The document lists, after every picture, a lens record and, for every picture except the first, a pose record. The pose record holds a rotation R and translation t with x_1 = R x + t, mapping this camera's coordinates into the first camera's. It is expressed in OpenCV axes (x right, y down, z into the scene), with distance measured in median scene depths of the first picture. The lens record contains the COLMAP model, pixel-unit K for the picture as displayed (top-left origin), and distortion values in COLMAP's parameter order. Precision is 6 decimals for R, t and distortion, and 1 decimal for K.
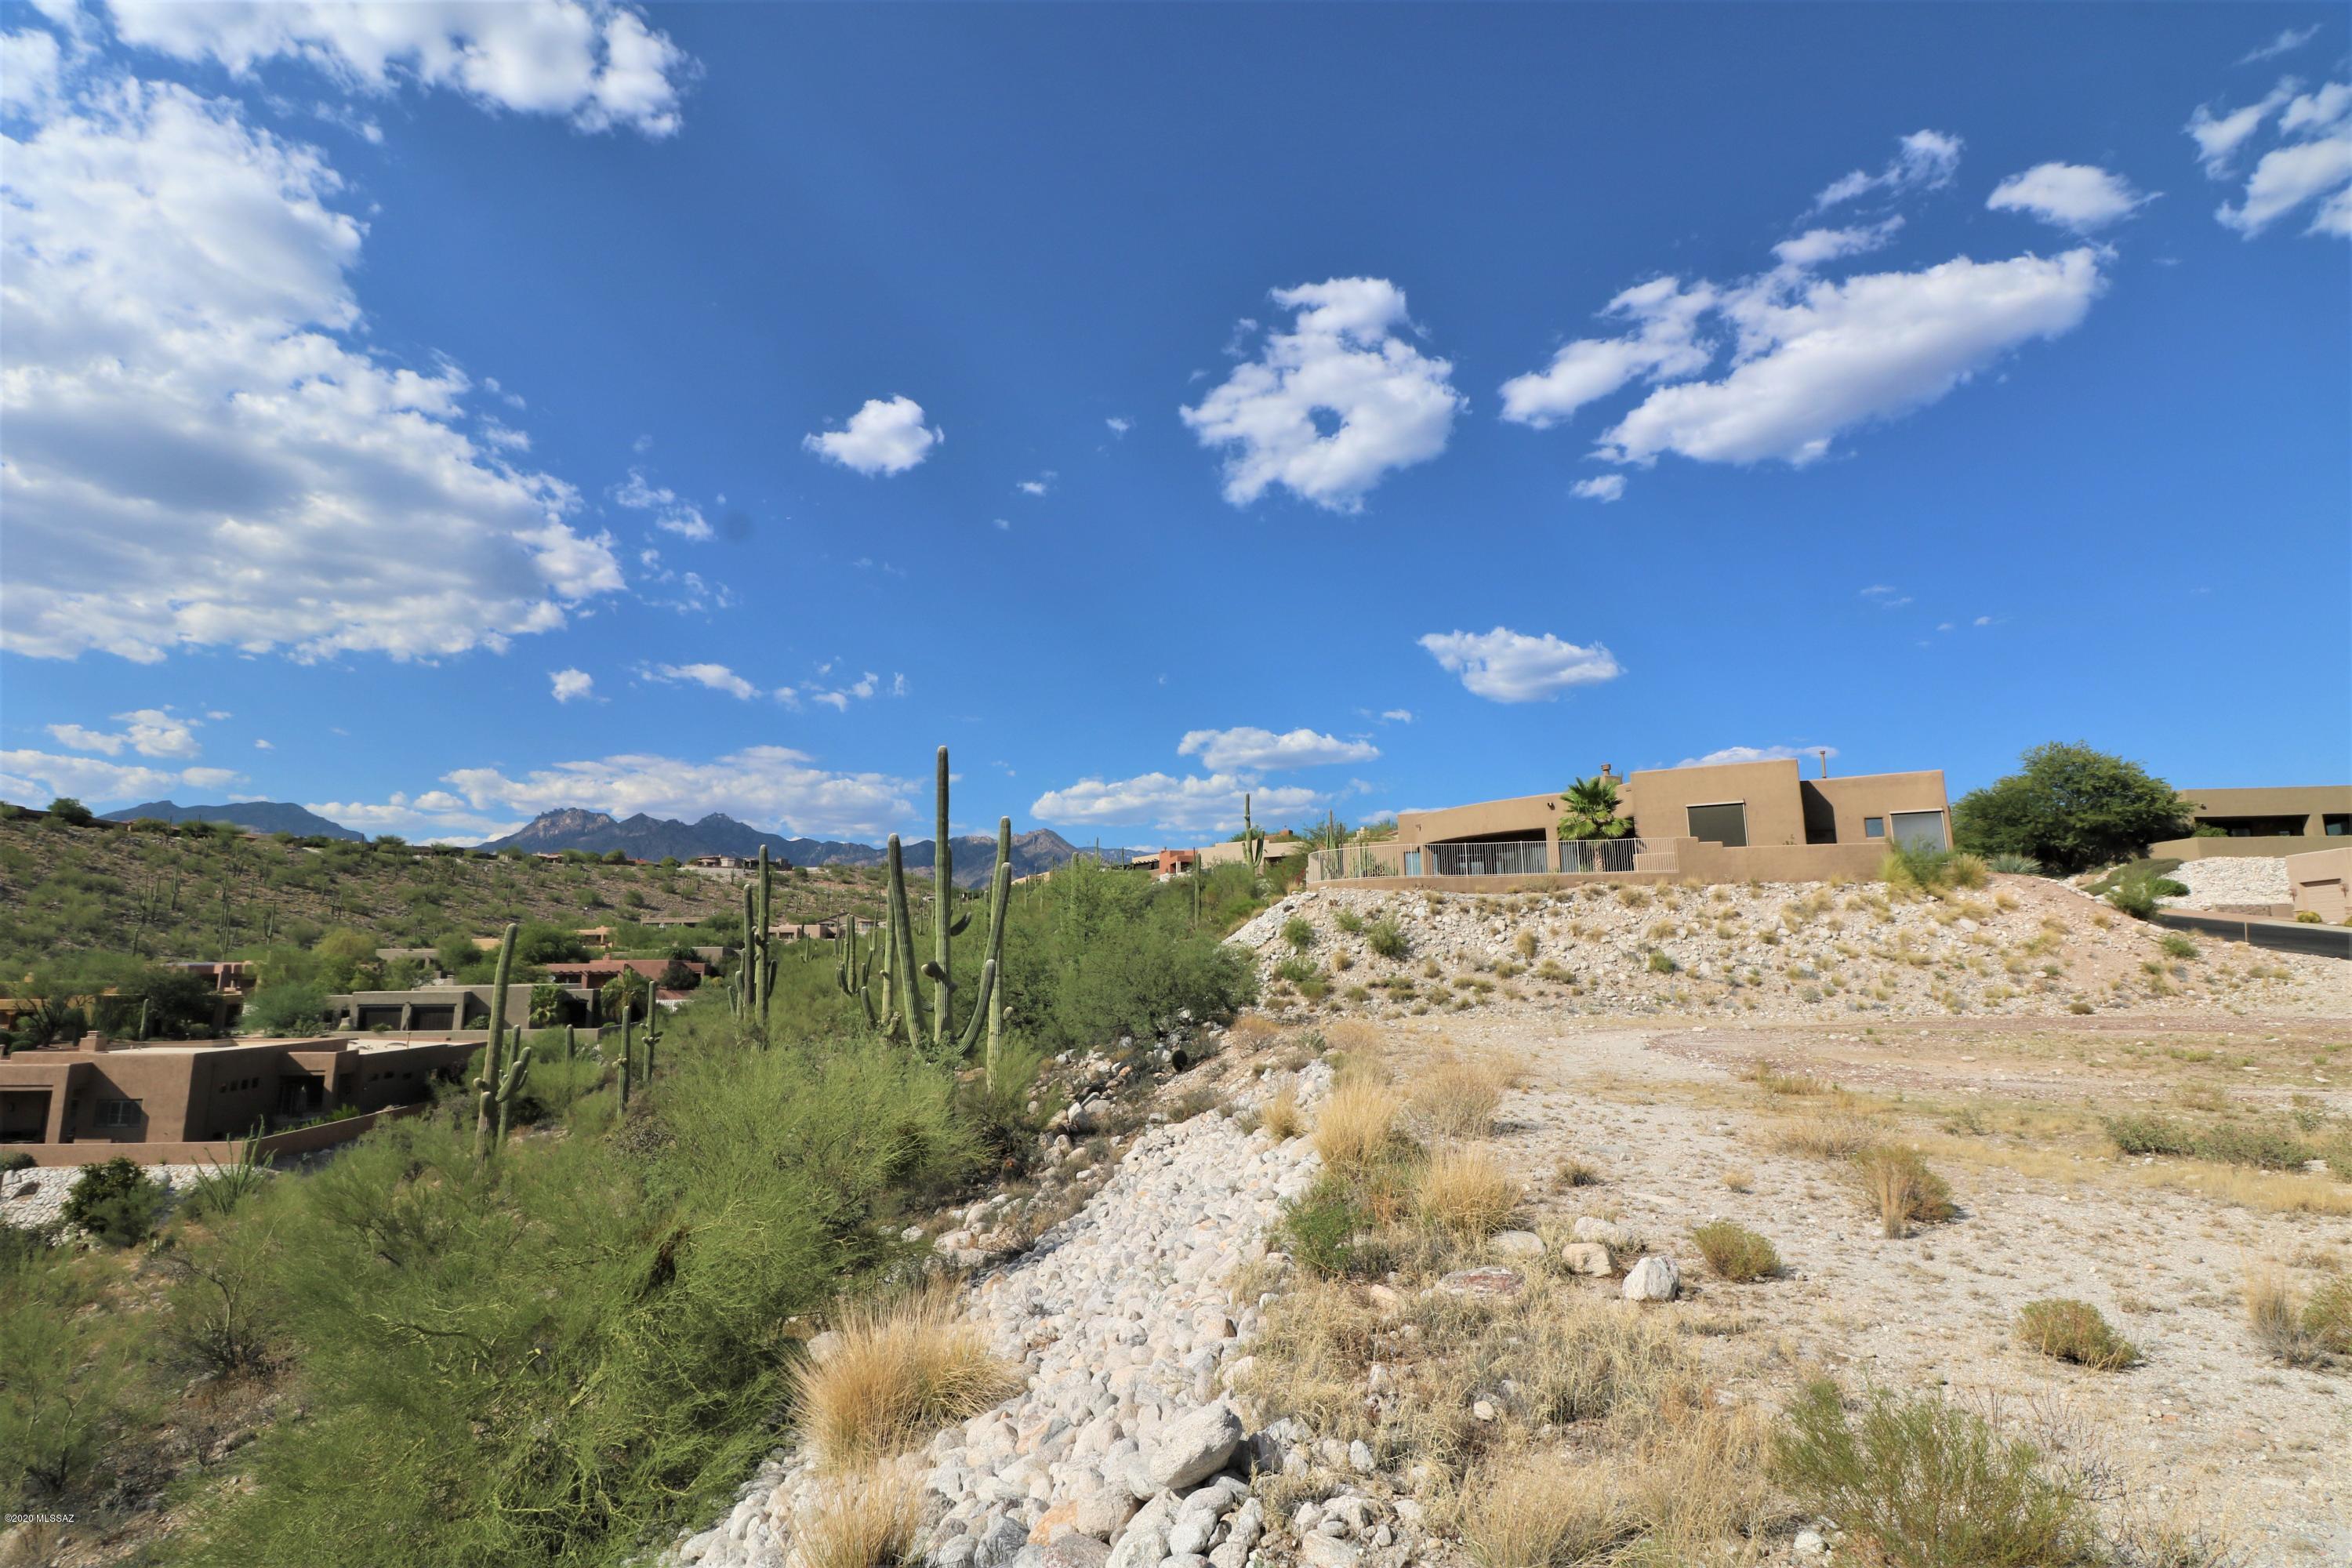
lens RADIAL K [[1082.9, 0, 1161.9], [0, 1082.9, 770.7], [0, 0, 1]] dist [0.004694, -0.015015]
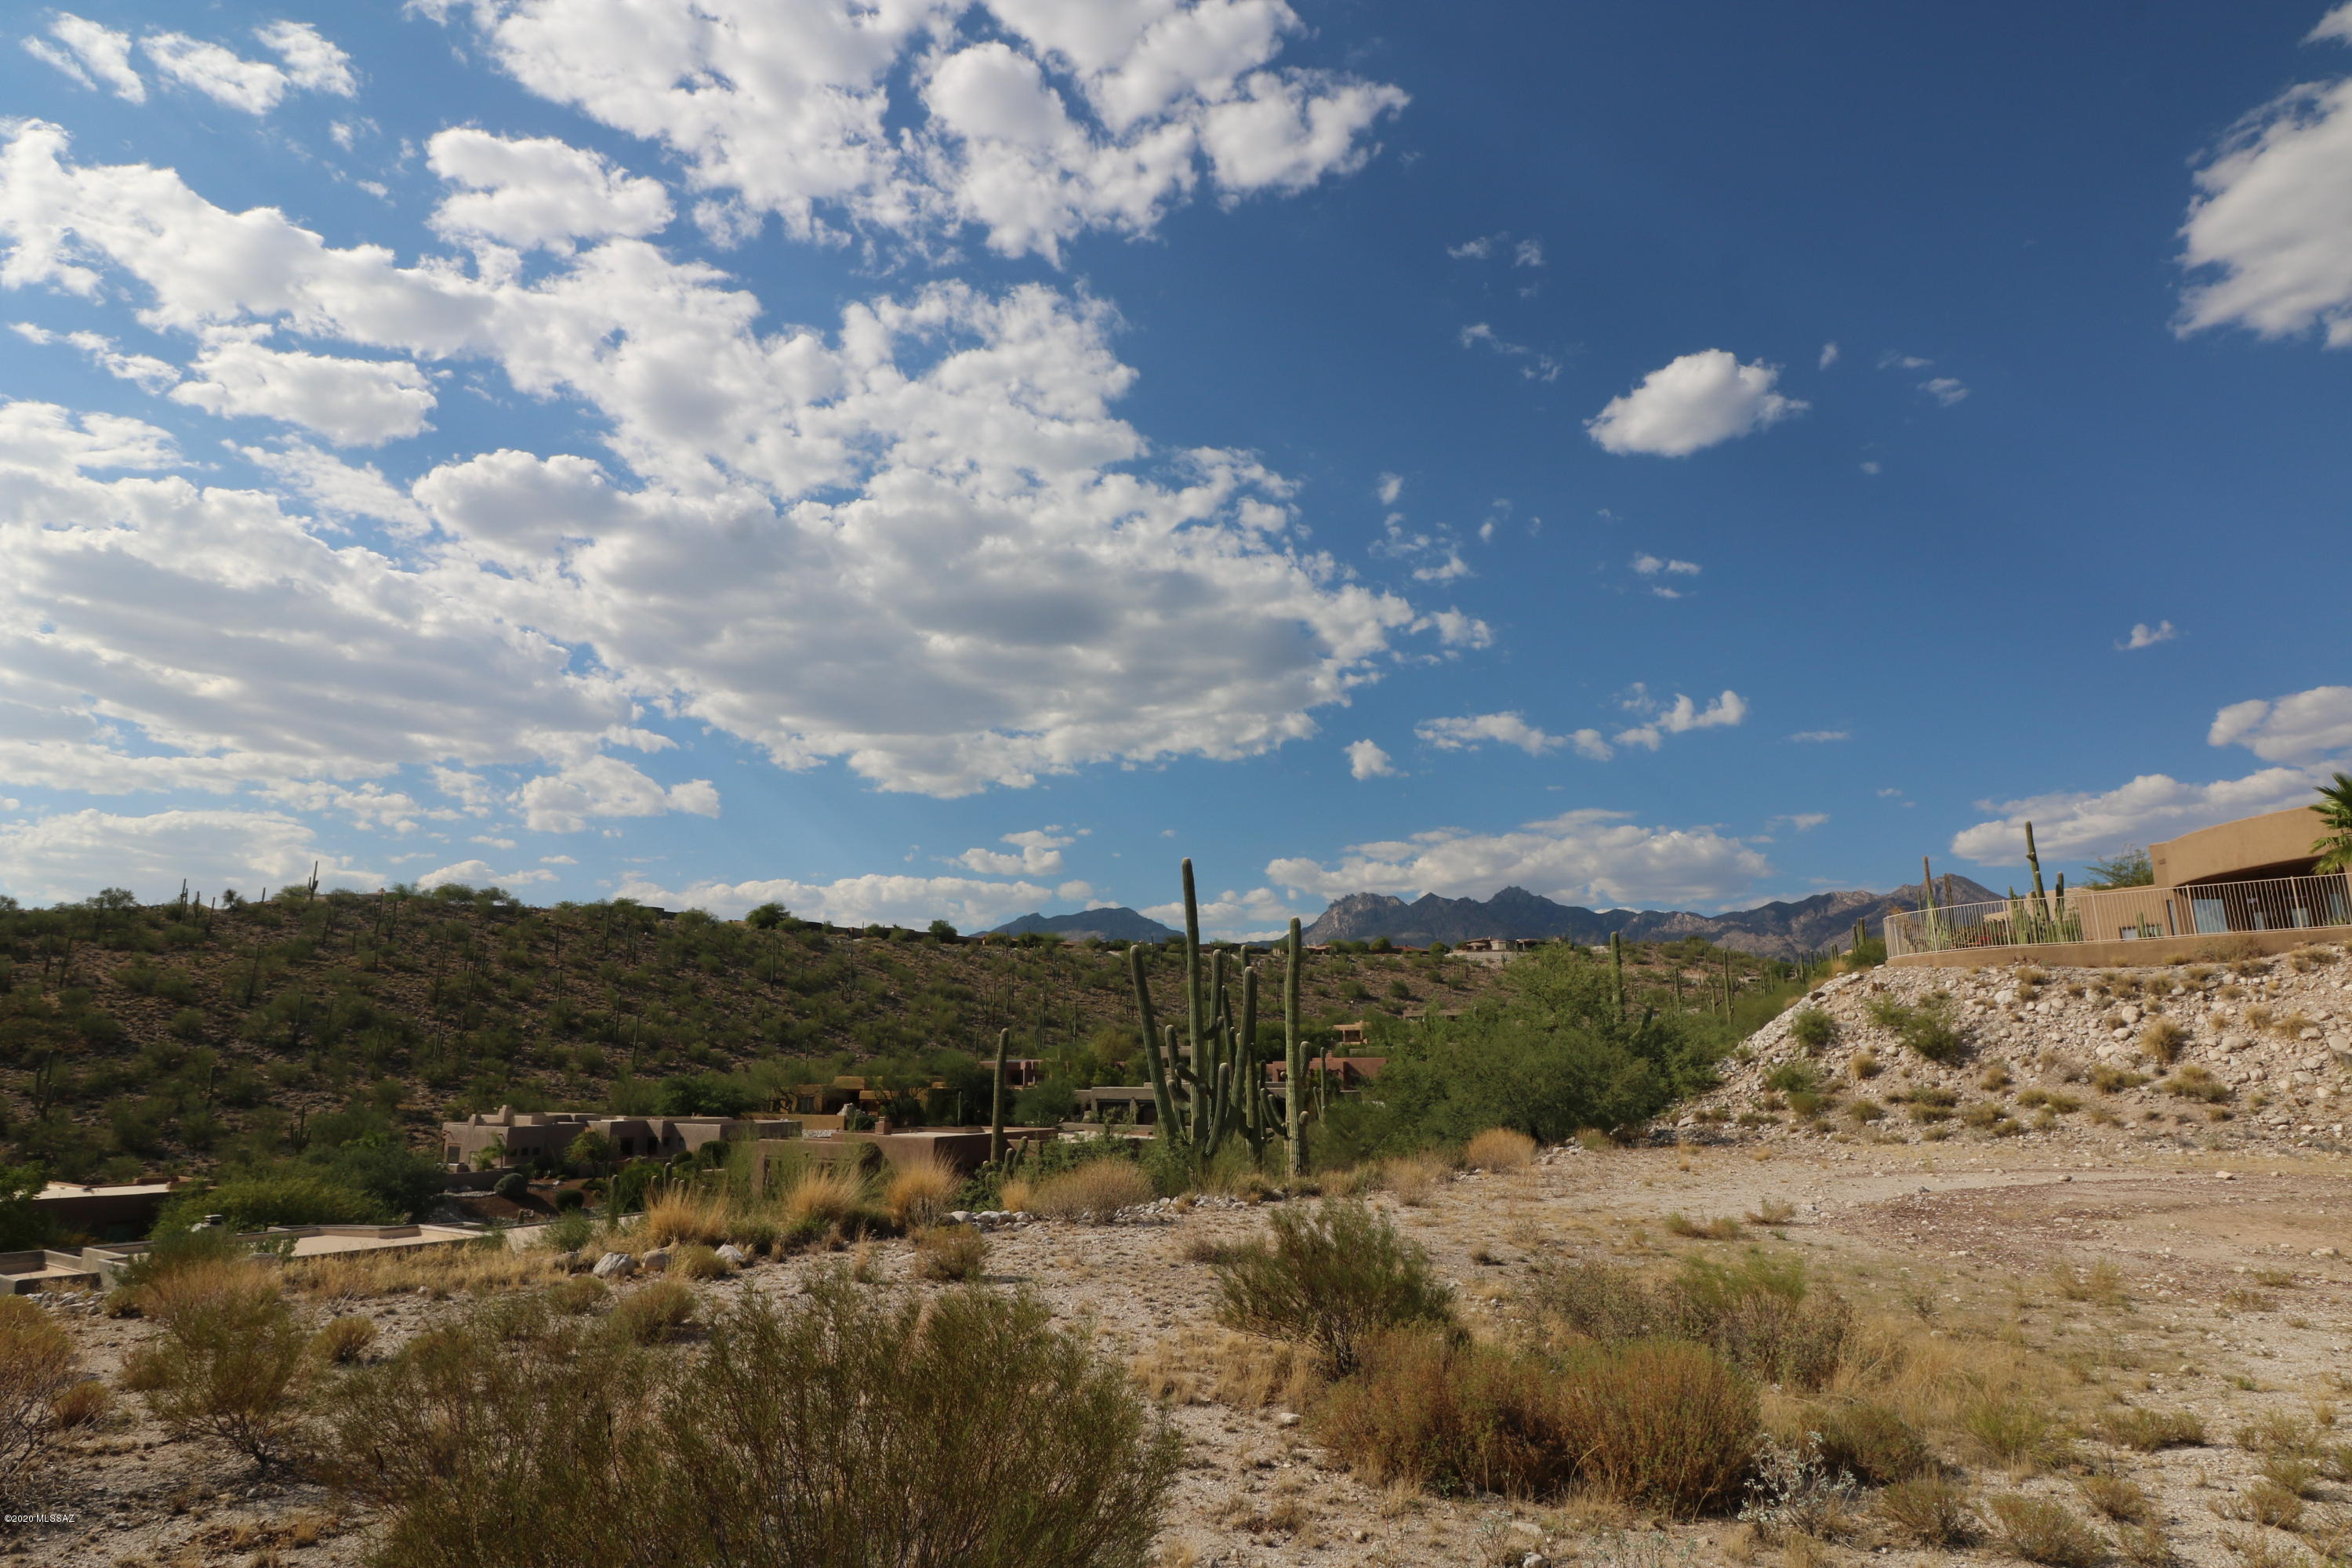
lens RADIAL K [[1298.4, 0, 1150.6], [0, 1298.4, 784.1], [0, 0, 1]] dist [0.005893, -0.013056]
pose [[0.788451, -0.123069, -0.602660, 0.344952], [0.102259, 0.992371, -0.068869, -0.007085], [0.606538, -0.007327, 0.795021, -0.015655]]
